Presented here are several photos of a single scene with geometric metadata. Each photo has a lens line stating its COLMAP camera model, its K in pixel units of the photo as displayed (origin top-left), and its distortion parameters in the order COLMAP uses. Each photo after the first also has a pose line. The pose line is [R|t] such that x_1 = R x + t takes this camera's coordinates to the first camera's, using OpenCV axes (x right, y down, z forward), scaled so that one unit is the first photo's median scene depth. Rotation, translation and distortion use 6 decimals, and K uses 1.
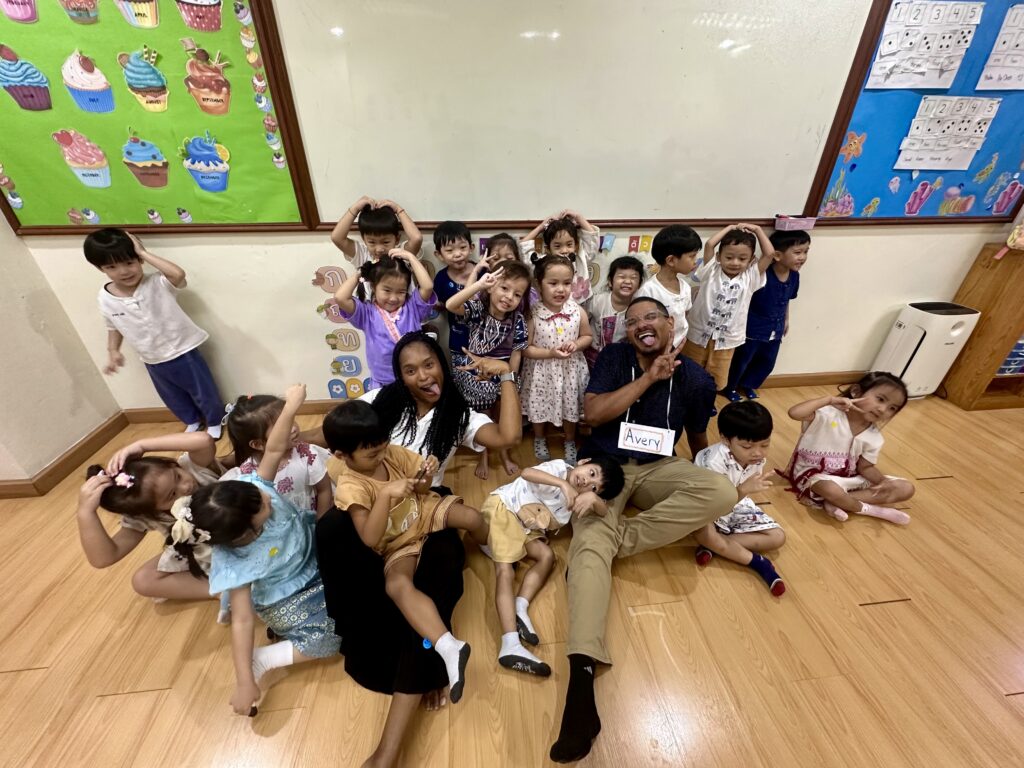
lens RADIAL K [[410.0, 0, 516.4], [0, 410.0, 397.0], [0, 0, 1]] dist [-0.007321, 0.001065]
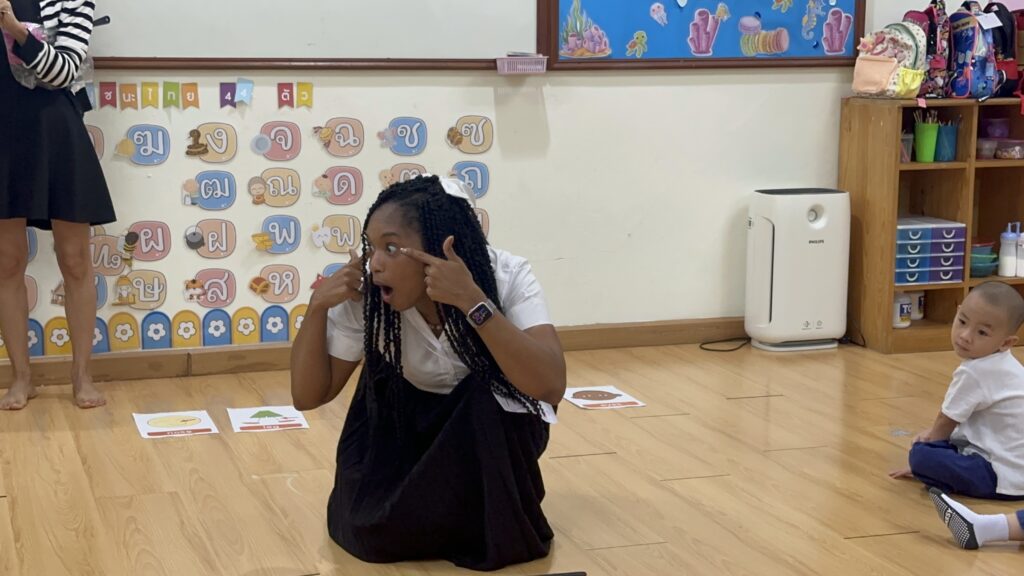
lens RADIAL K [[1668.2, 0, 511.6], [0, 1668.2, 291.4], [0, 0, 1]] dist [0.143602, 0.000000]
pose [[0.971591, -0.032084, 0.234483, 0.009278], [0.113661, 0.932288, -0.343396, 0.840483], [-0.207588, 0.360292, 0.909449, -1.322317]]
